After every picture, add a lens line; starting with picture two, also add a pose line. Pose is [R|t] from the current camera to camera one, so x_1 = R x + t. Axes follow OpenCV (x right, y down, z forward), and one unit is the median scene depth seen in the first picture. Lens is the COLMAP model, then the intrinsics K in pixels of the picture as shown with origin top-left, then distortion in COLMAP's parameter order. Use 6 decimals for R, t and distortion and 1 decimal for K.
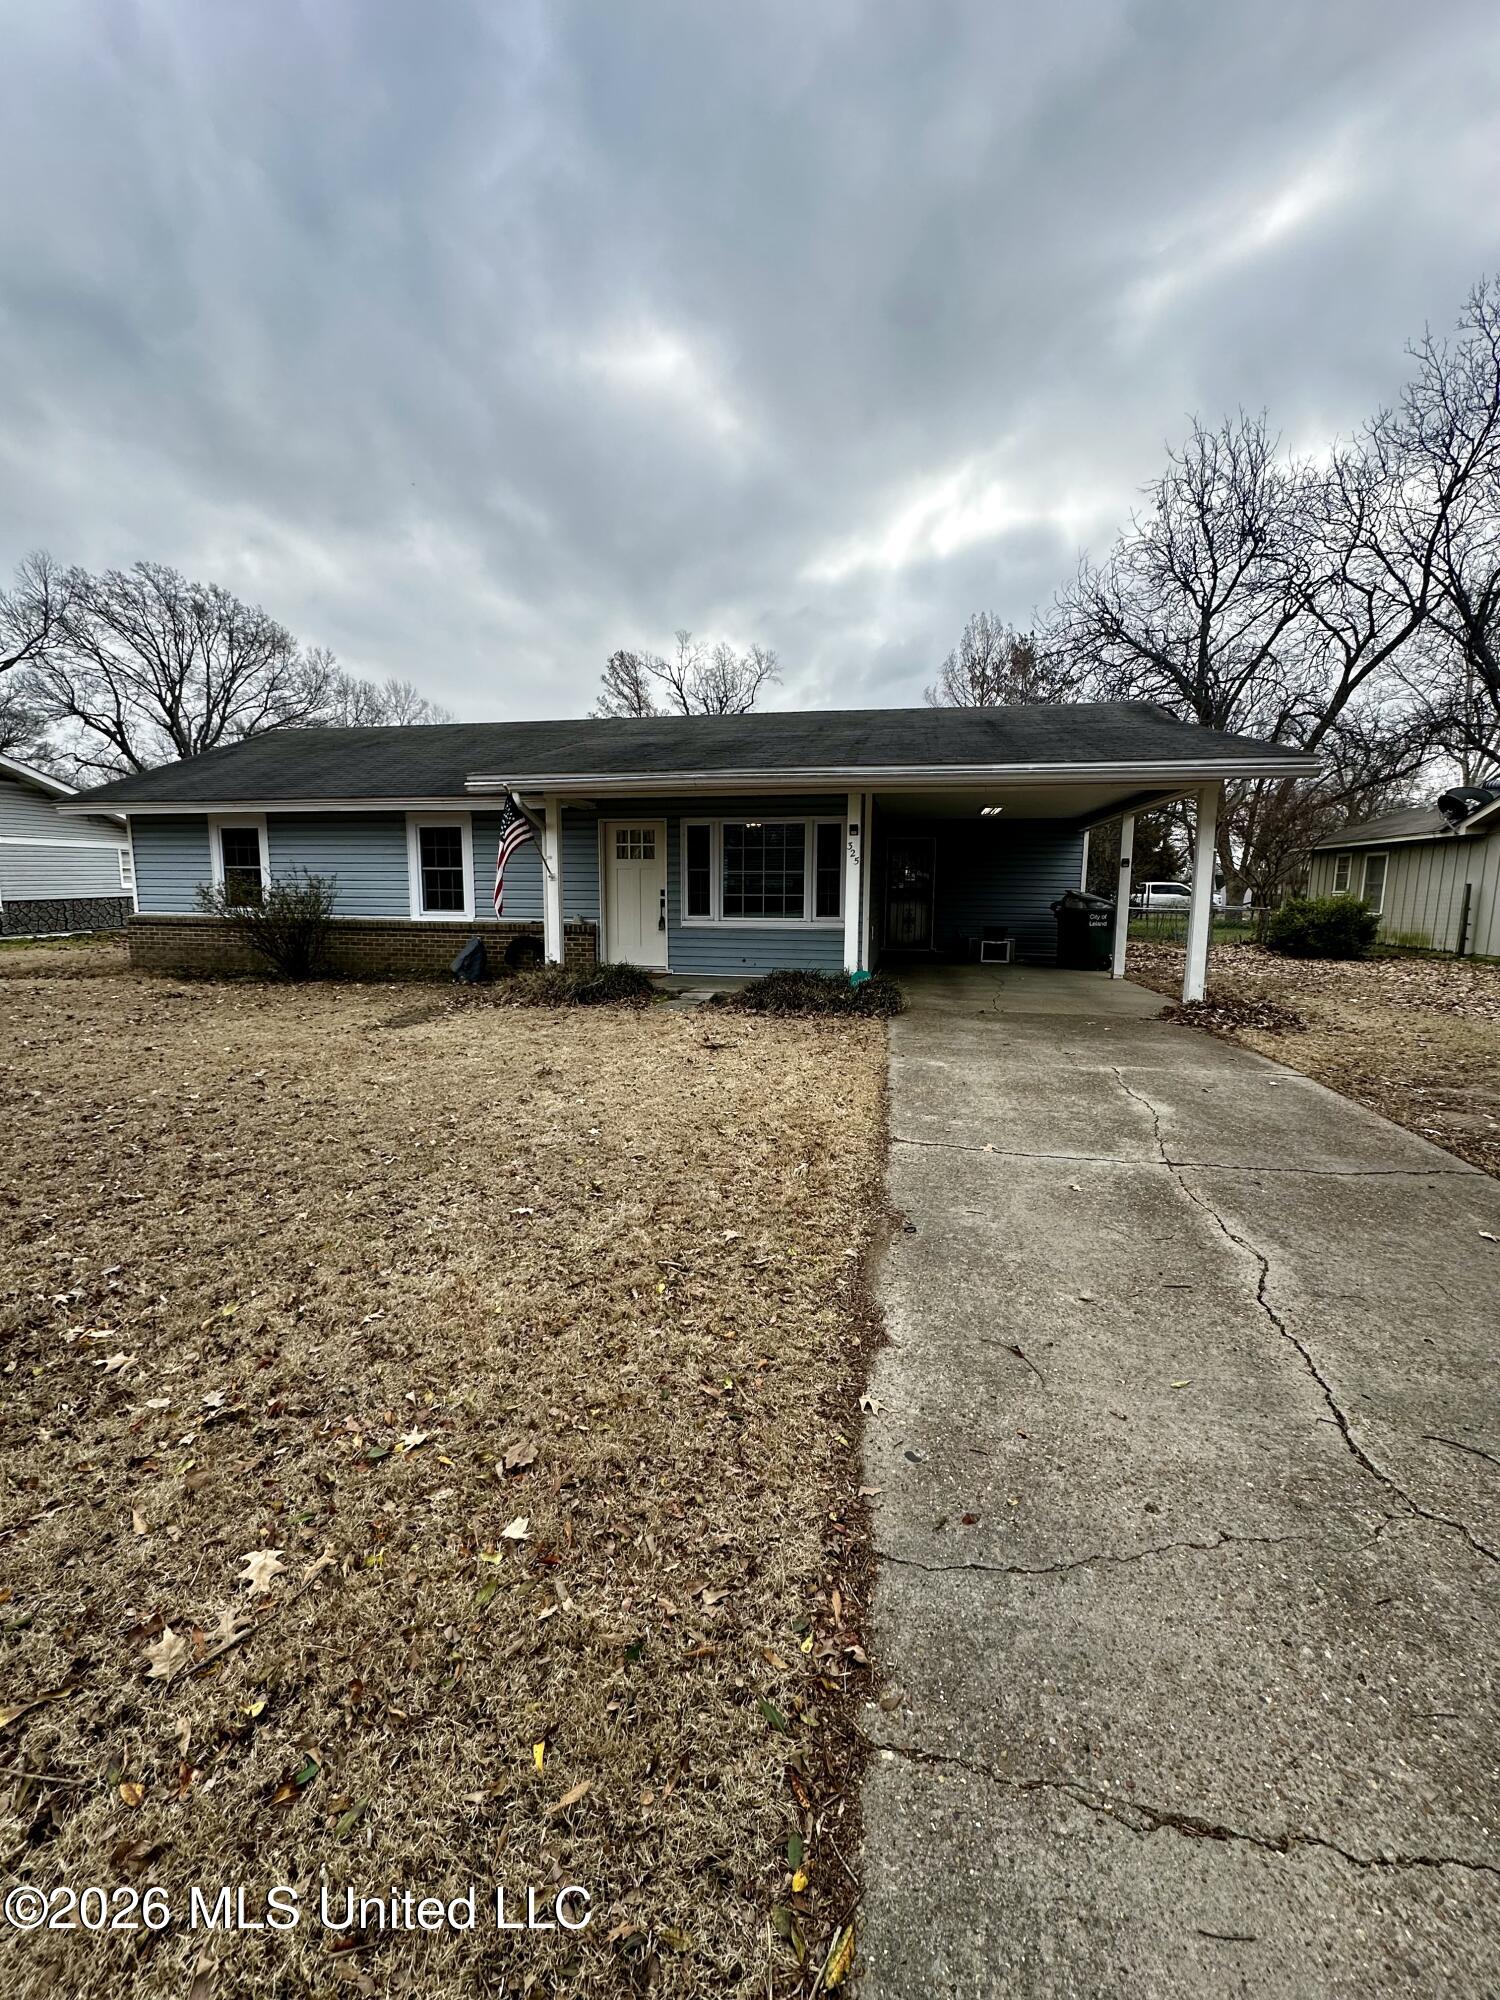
lens RADIAL K [[793.9, 0, 750.8], [0, 793.9, 997.7], [0, 0, 1]] dist [-0.003098, -0.000074]
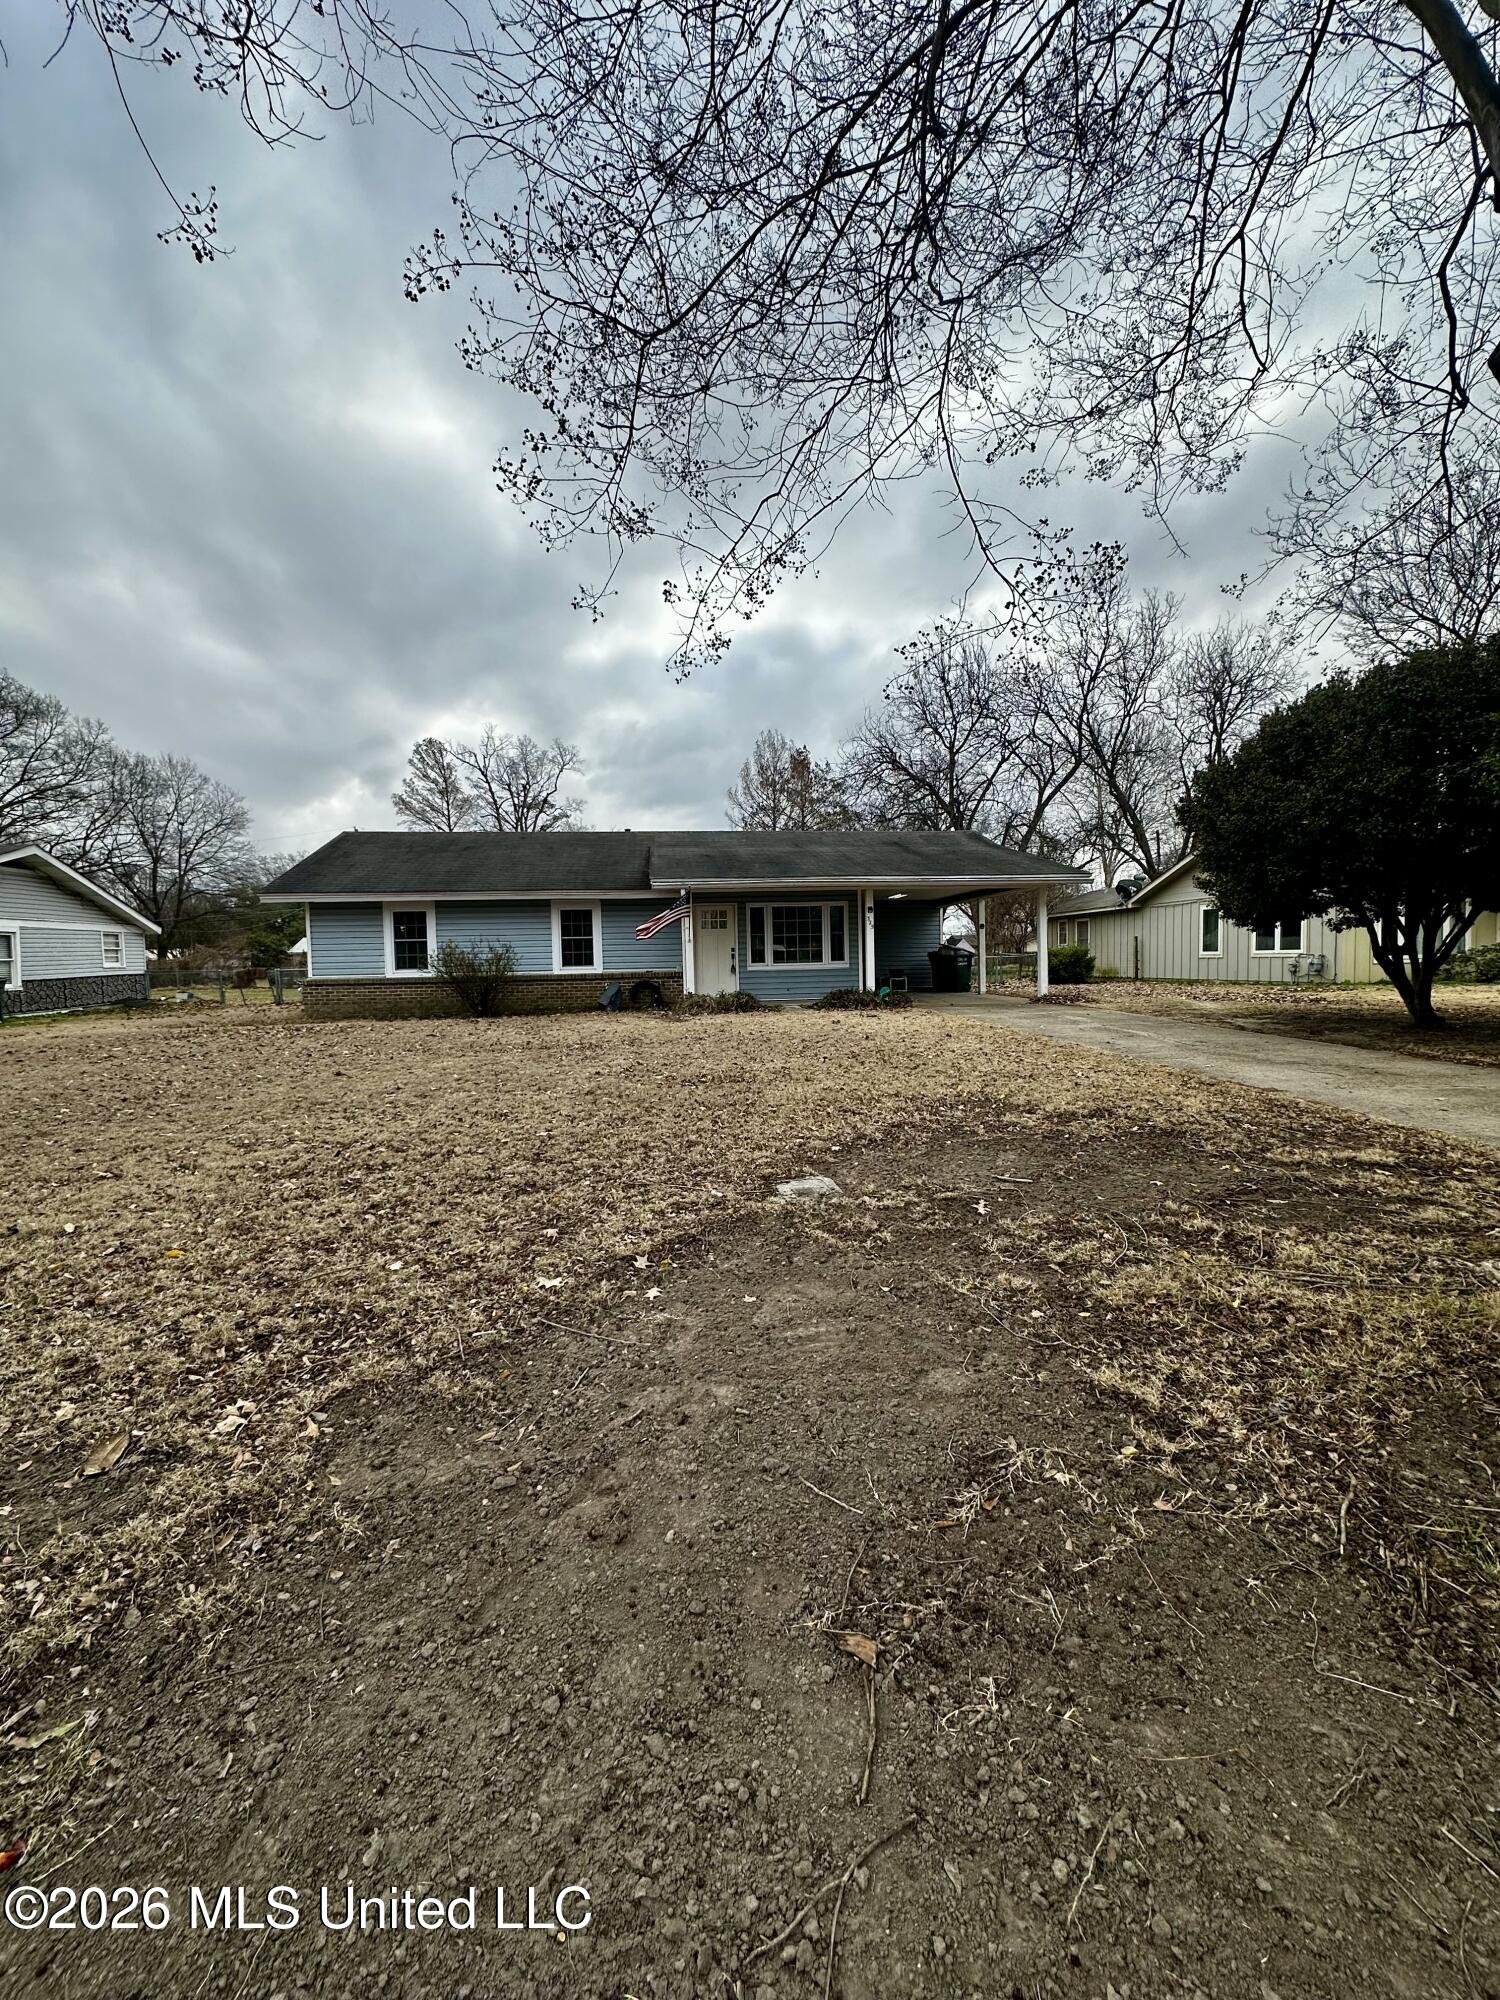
lens RADIAL K [[793.9, 0, 749.0], [0, 793.9, 998.2], [0, 0, 1]] dist [-0.003098, -0.000074]
pose [[0.952063, -0.042829, 0.302889, -0.381075], [0.070003, 0.994379, -0.079432, 0.060875], [-0.297785, 0.096827, 0.949710, -0.332468]]
